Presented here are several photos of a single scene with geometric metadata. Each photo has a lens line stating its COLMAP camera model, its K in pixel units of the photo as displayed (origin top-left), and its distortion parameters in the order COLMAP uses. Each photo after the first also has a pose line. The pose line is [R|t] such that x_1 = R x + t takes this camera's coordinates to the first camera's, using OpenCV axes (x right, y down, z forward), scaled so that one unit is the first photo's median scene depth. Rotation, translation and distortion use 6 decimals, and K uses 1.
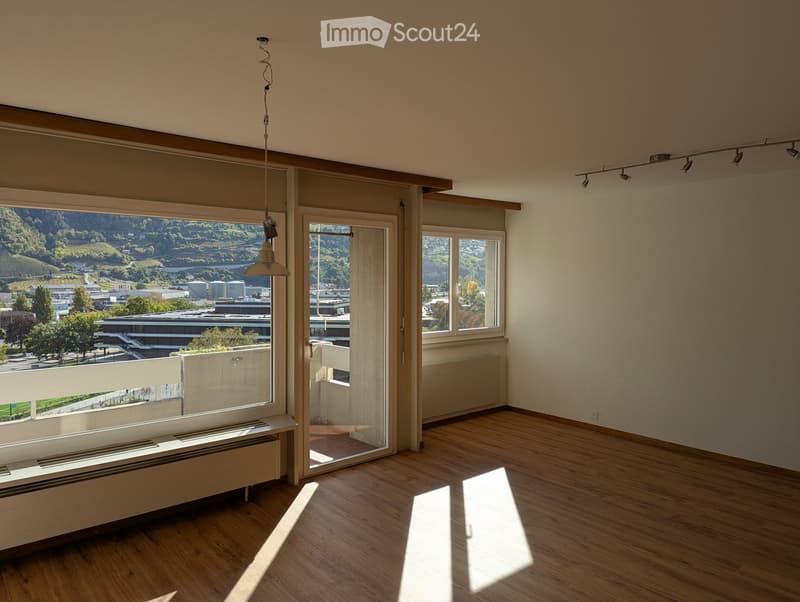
lens RADIAL K [[563.4, 0, 402.9], [0, 563.4, 299.1], [0, 0, 1]] dist [0.039686, -0.002552]
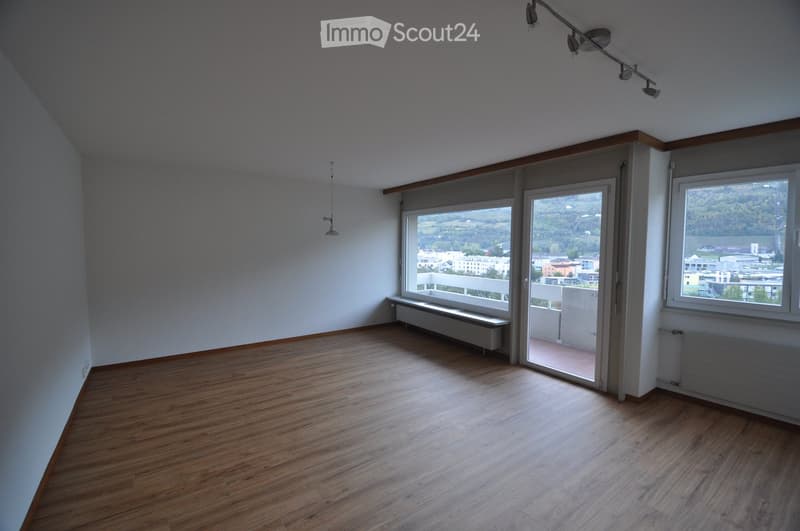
lens RADIAL K [[346.5, 0, 404.5], [0, 346.5, 267.4], [0, 0, 1]] dist [0.017091, -0.022947]
pose [[-0.088374, 0.061131, -0.994210, 0.714252], [-0.041196, 0.997037, 0.064966, -0.002333], [0.995235, 0.046698, -0.085594, 0.667017]]
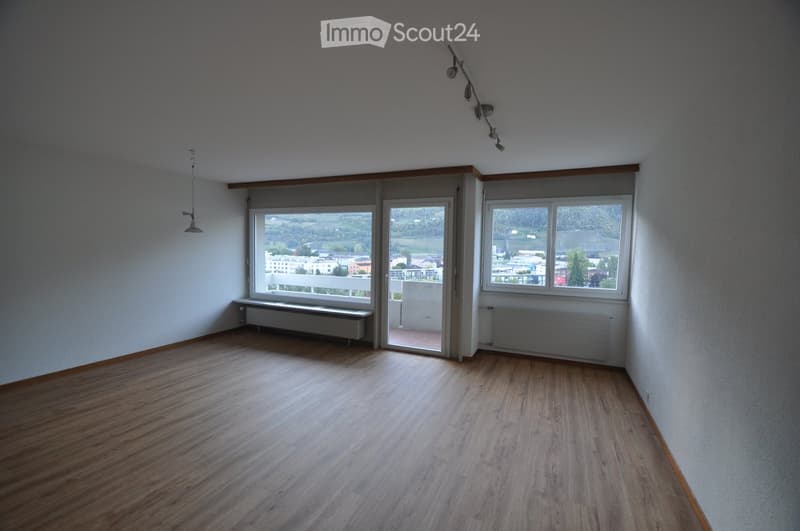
lens RADIAL K [[346.5, 0, 404.5], [0, 346.5, 267.4], [0, 0, 1]] dist [0.017091, -0.022947]
pose [[0.437282, 0.058776, -0.897402, 0.764144], [-0.049143, 0.997933, 0.041414, 0.003474], [0.897981, 0.025992, 0.439266, 0.498193]]
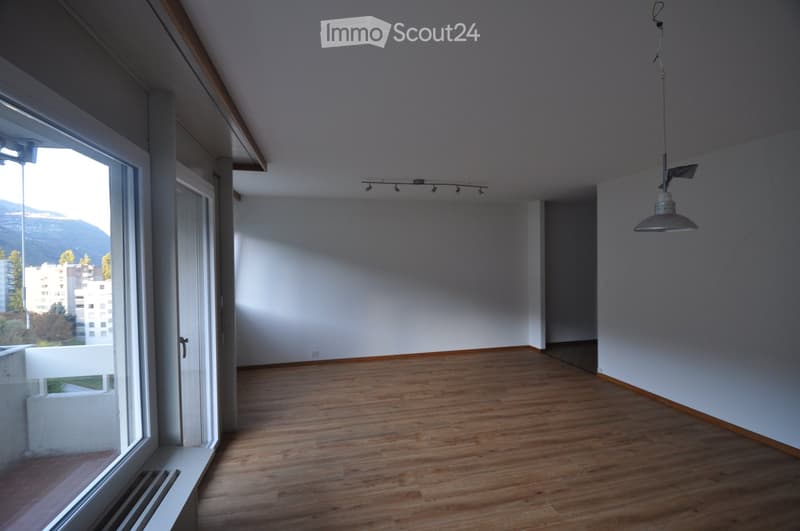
lens RADIAL K [[346.5, 0, 404.5], [0, 346.5, 267.4], [0, 0, 1]] dist [0.017091, -0.022947]
pose [[0.455143, -0.023061, 0.890120, -0.385176], [0.048211, 0.998836, 0.001226, -0.000450], [-0.889112, 0.042356, 0.455725, 0.468722]]
